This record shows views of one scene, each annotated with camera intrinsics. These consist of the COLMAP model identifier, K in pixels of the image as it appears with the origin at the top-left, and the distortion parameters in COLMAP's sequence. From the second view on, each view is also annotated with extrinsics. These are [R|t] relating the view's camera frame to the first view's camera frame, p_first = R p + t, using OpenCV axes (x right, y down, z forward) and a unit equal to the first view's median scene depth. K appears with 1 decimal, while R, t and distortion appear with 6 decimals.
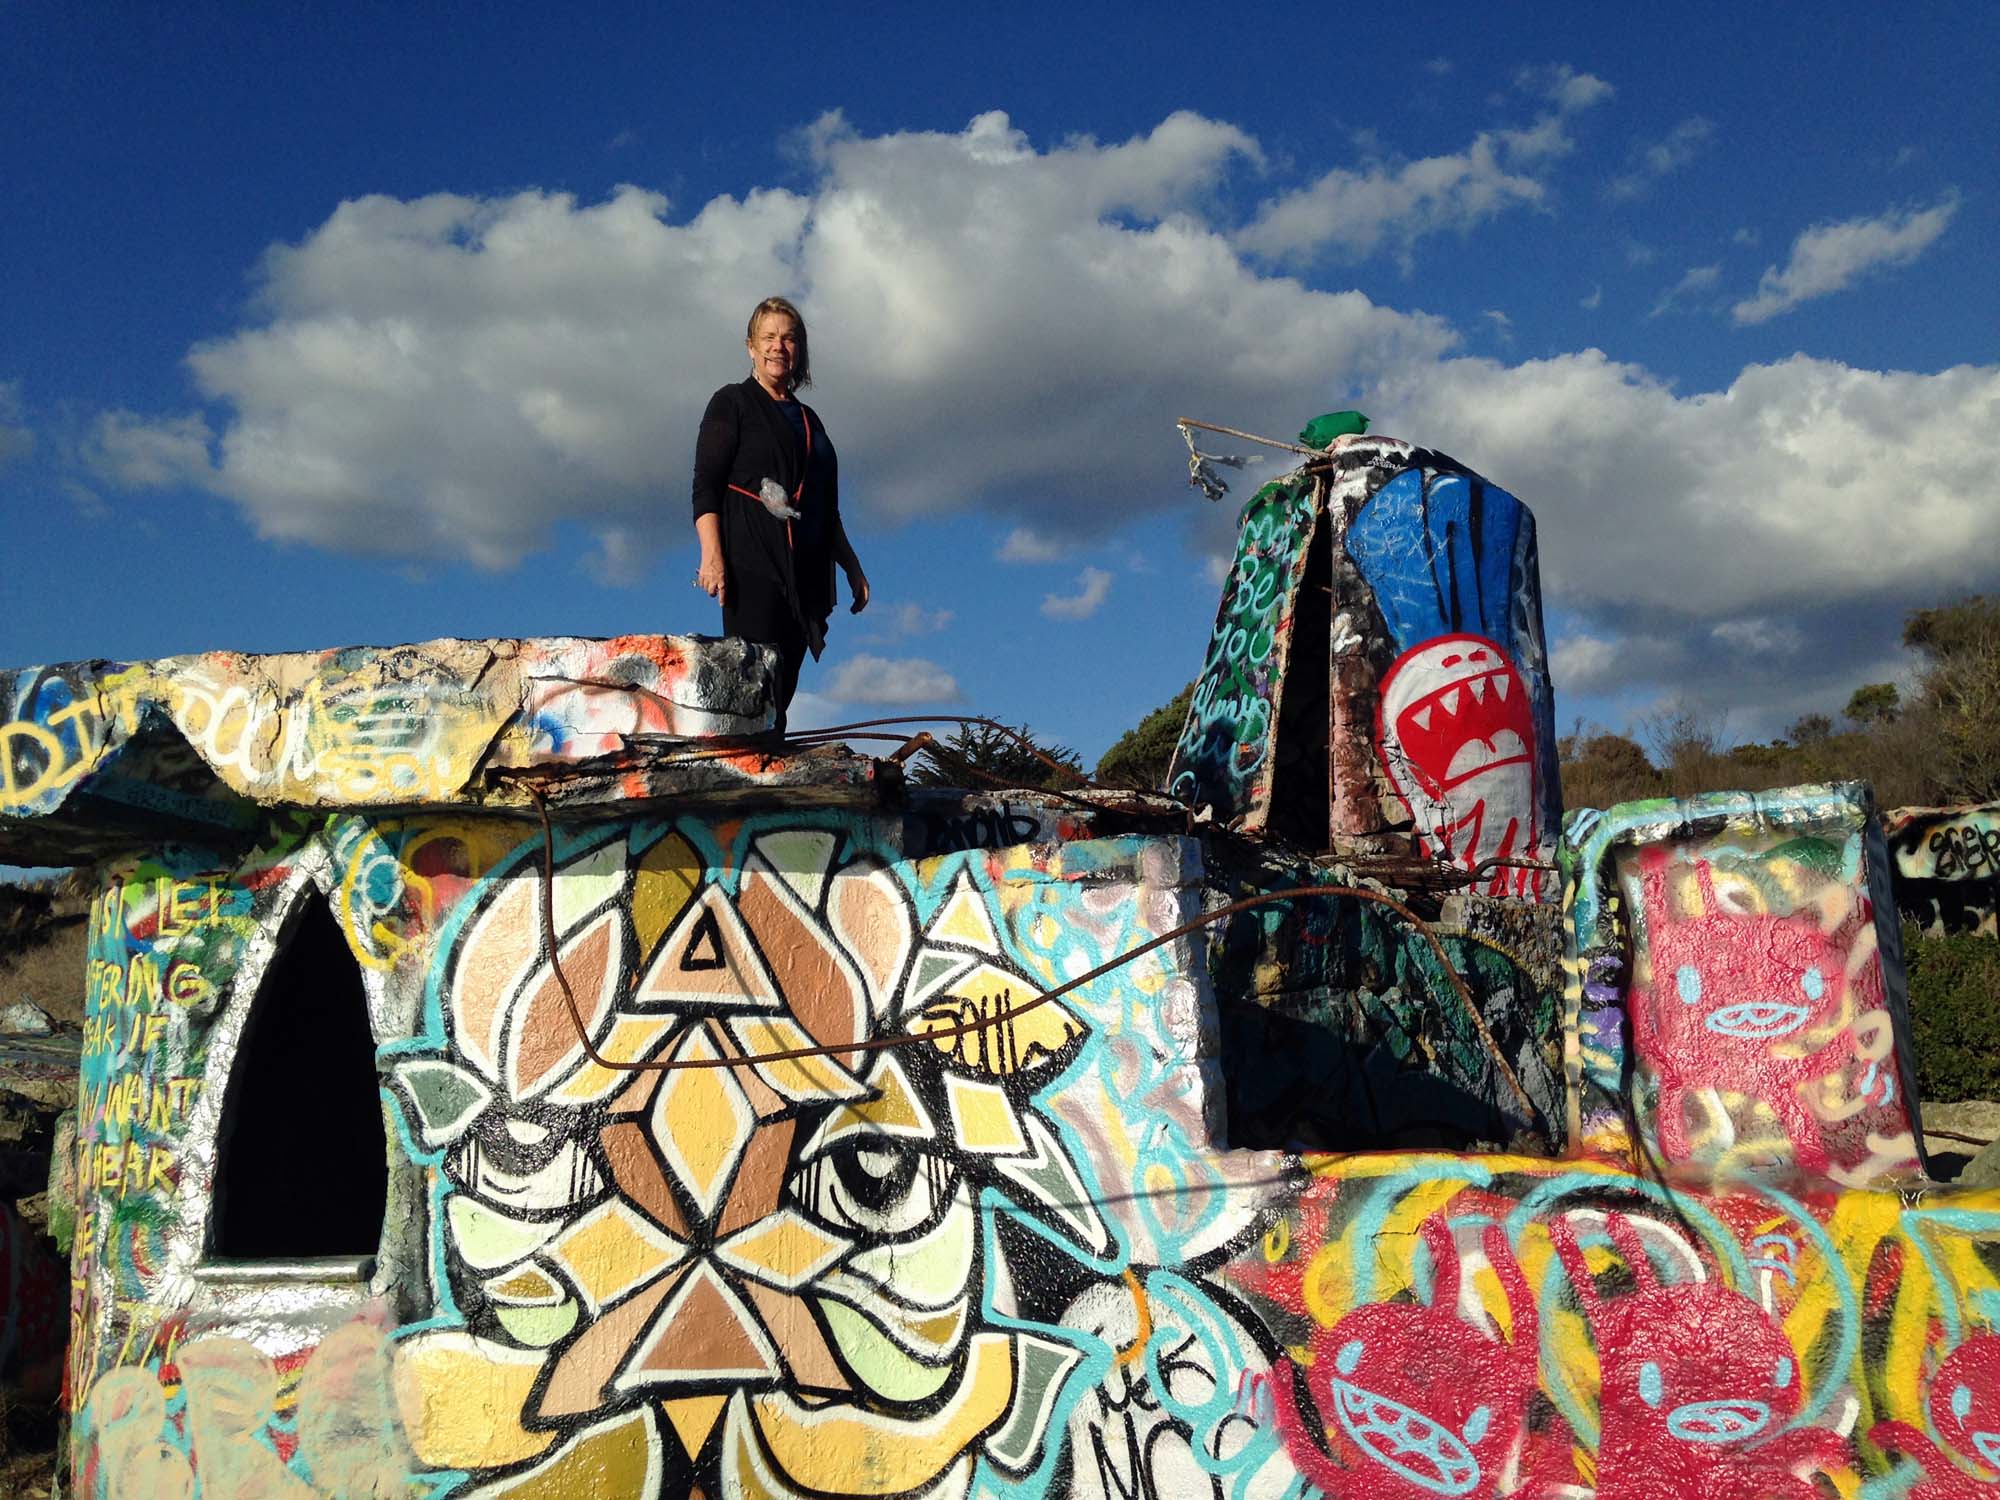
lens RADIAL K [[2062.0, 0, 1057.1], [0, 2062.0, 635.9], [0, 0, 1]] dist [0.168621, -0.322914]
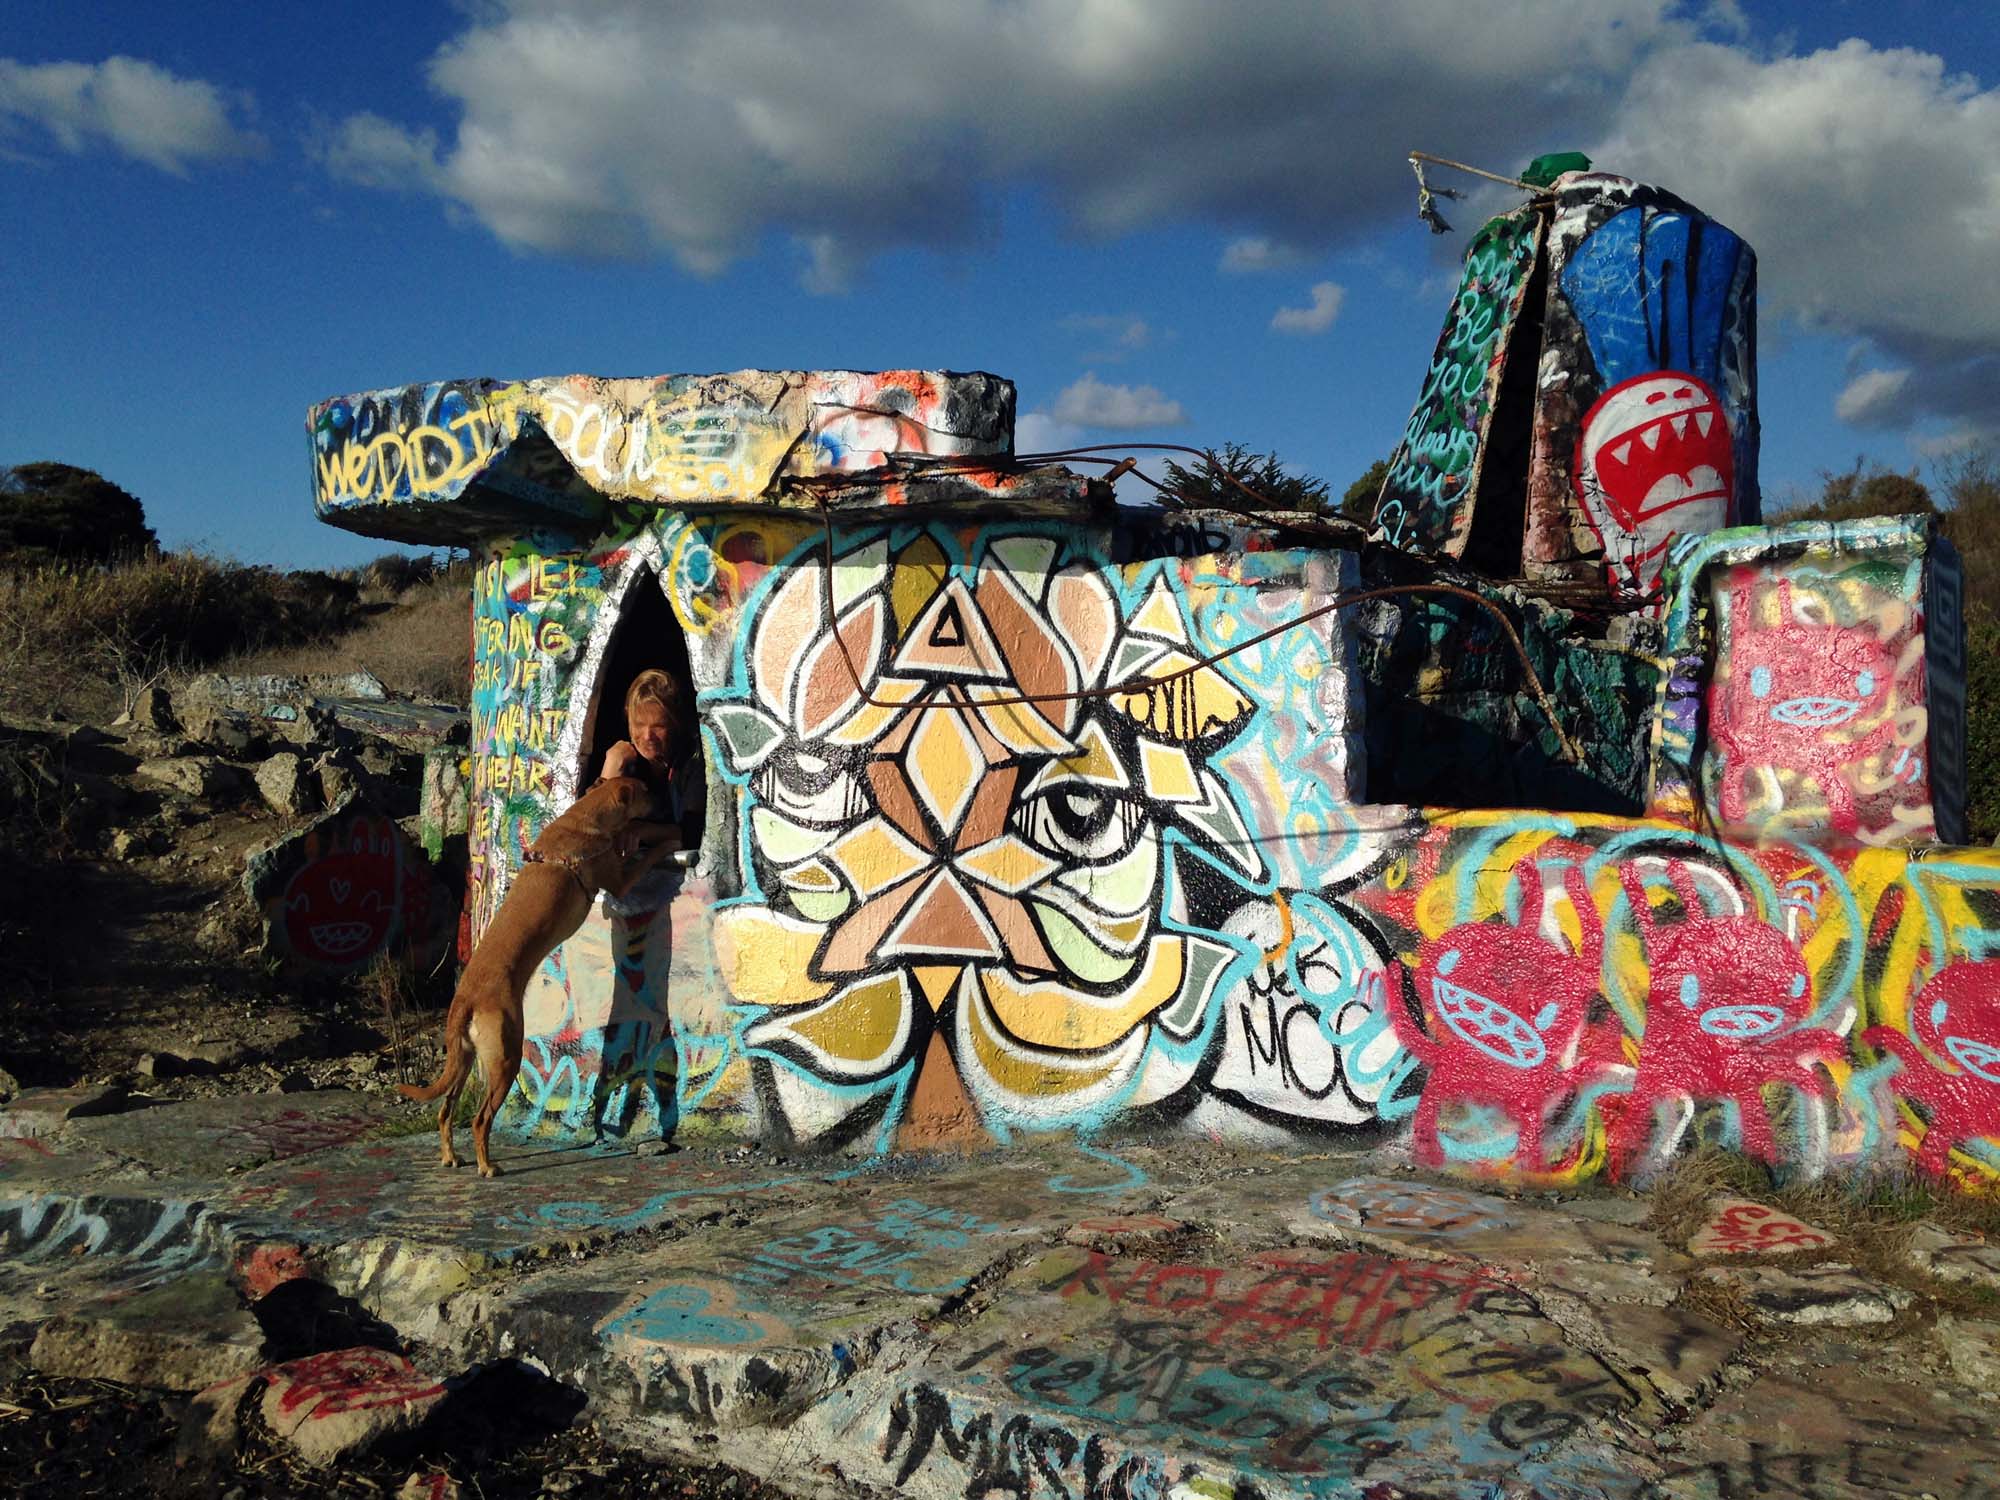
lens RADIAL K [[2062.0, 0, 931.4], [0, 2062.0, 746.7], [0, 0, 1]] dist [0.168621, -0.322914]
pose [[0.984329, 0.050412, -0.168983, 0.033166], [-0.018330, 0.982326, 0.186279, -0.010132], [0.175387, -0.180262, 0.967856, -0.212918]]
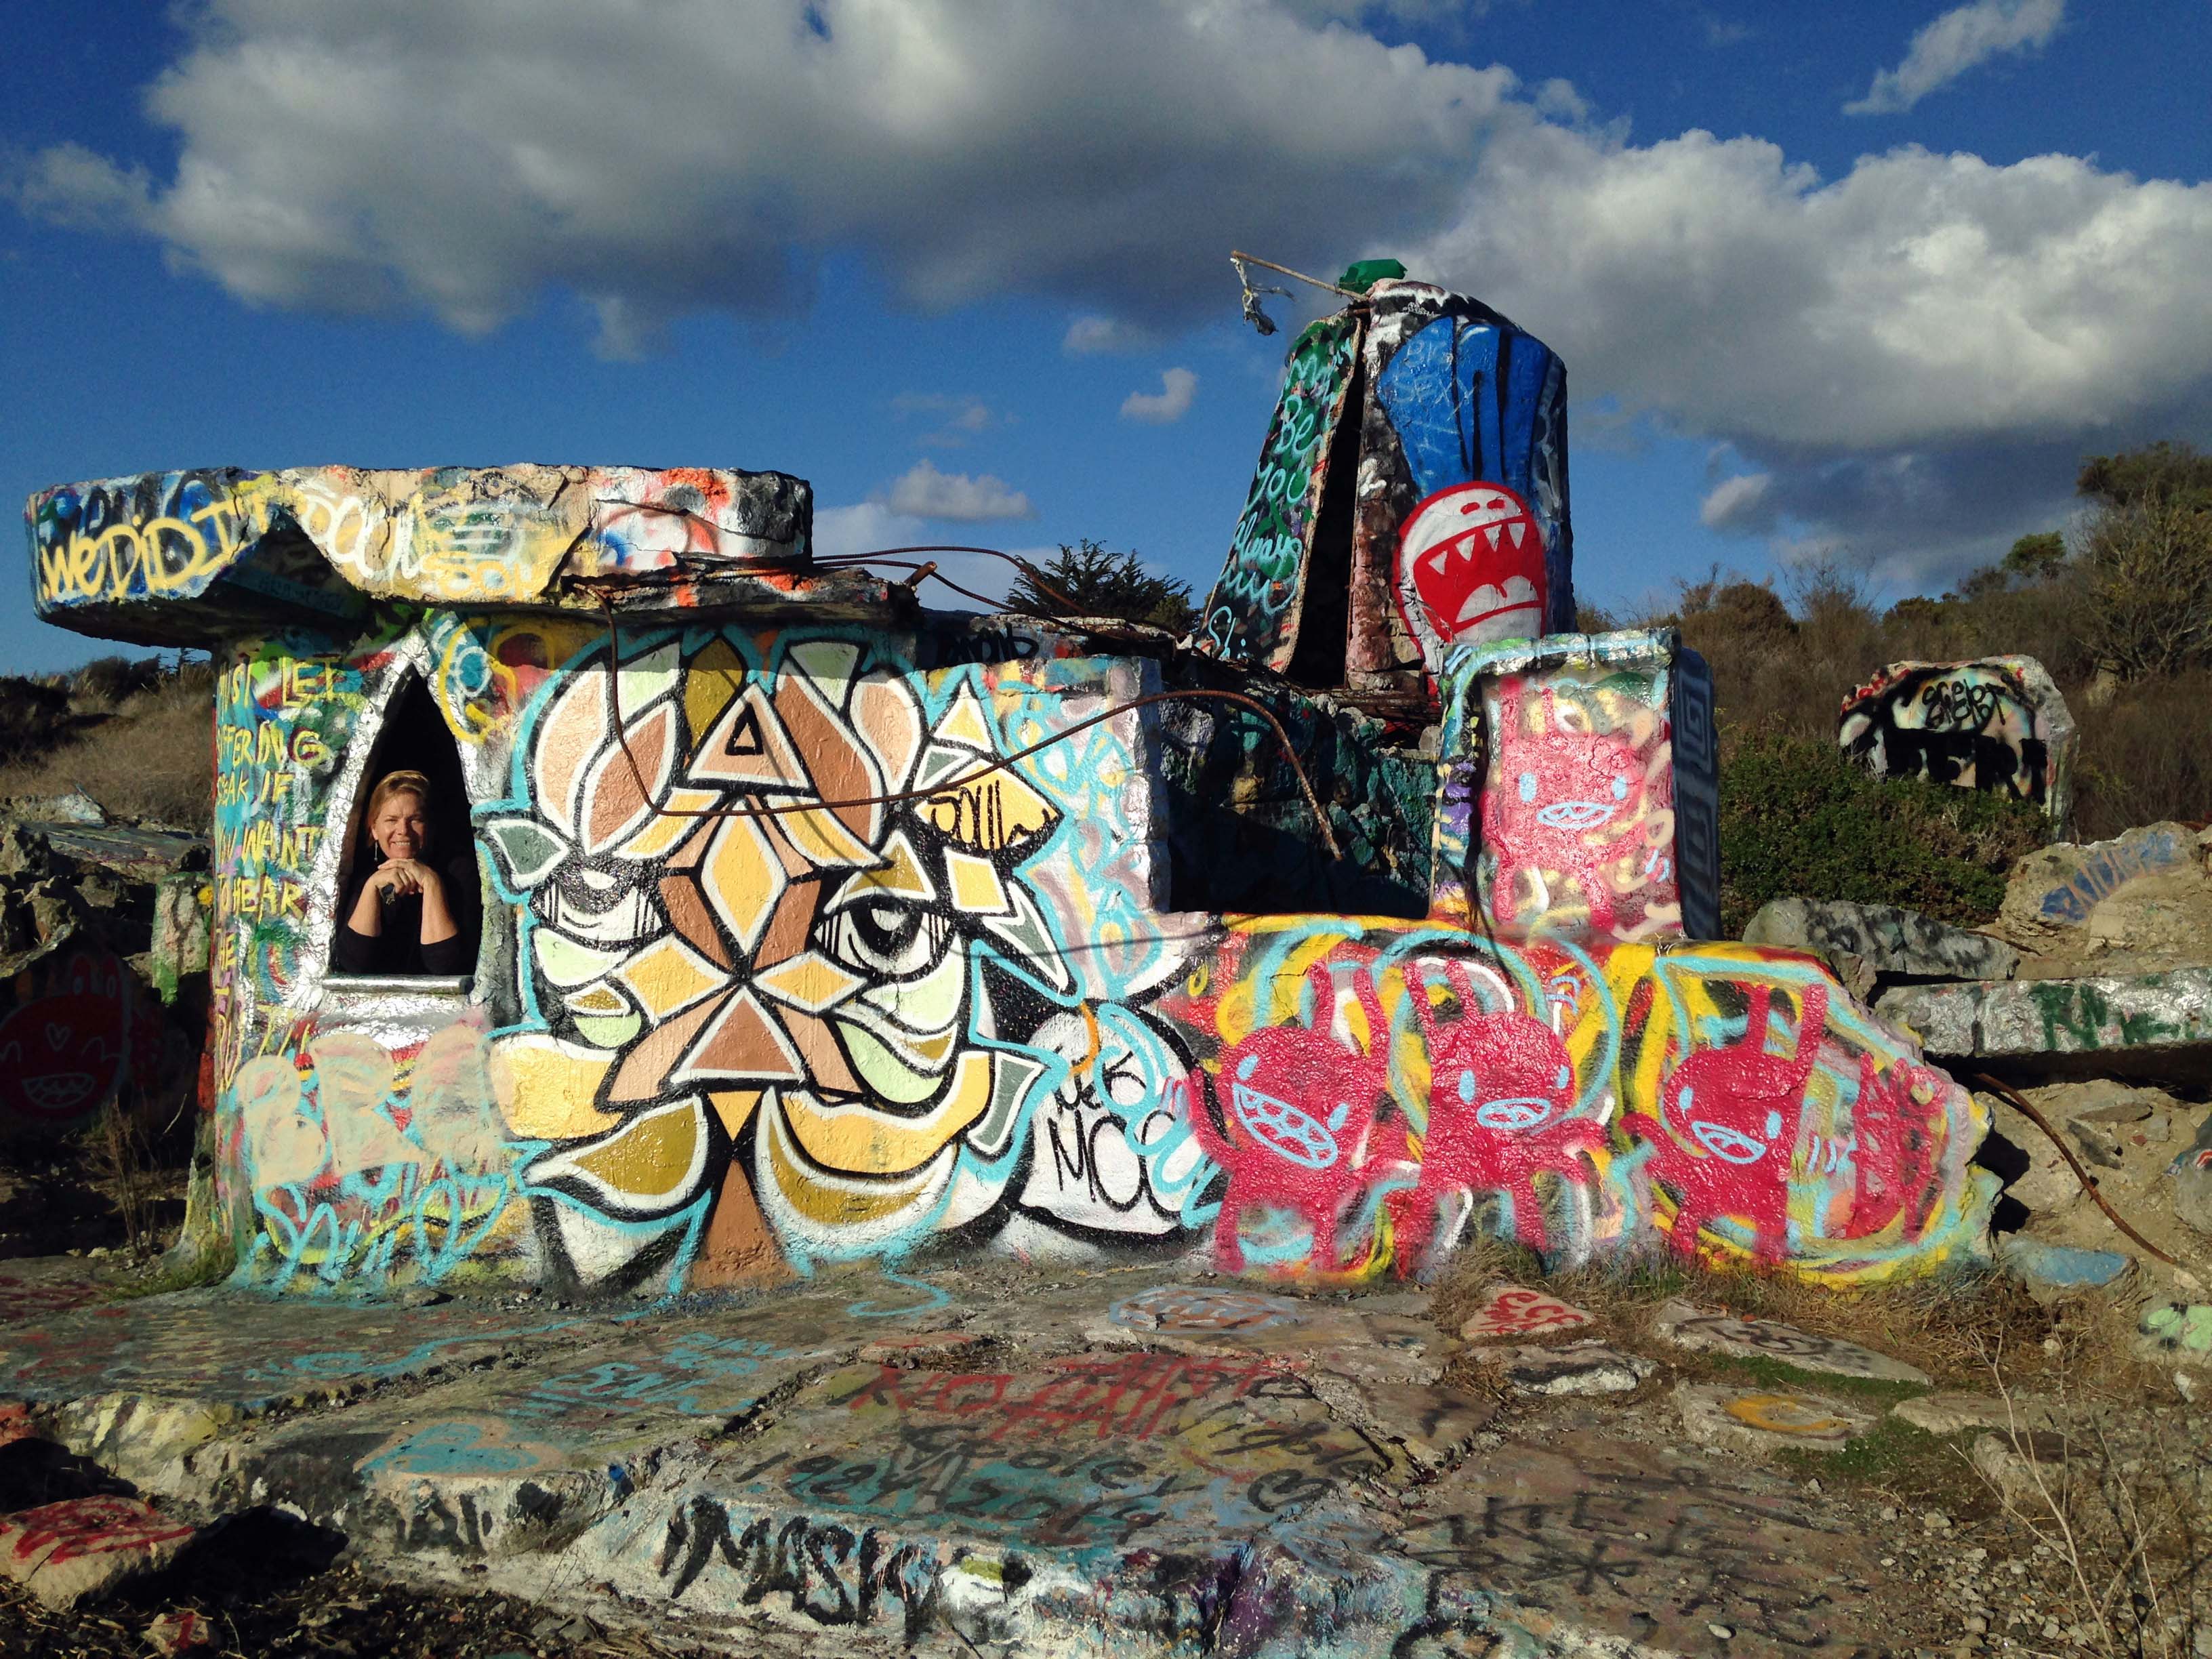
lens RADIAL K [[2280.5, 0, 1115.2], [0, 2280.5, 816.6], [0, 0, 1]] dist [0.168621, -0.322914]
pose [[0.999095, 0.039203, -0.016480, 0.066333], [-0.036111, 0.986760, 0.158117, -0.019567], [0.022460, -0.157379, 0.987283, -0.301132]]
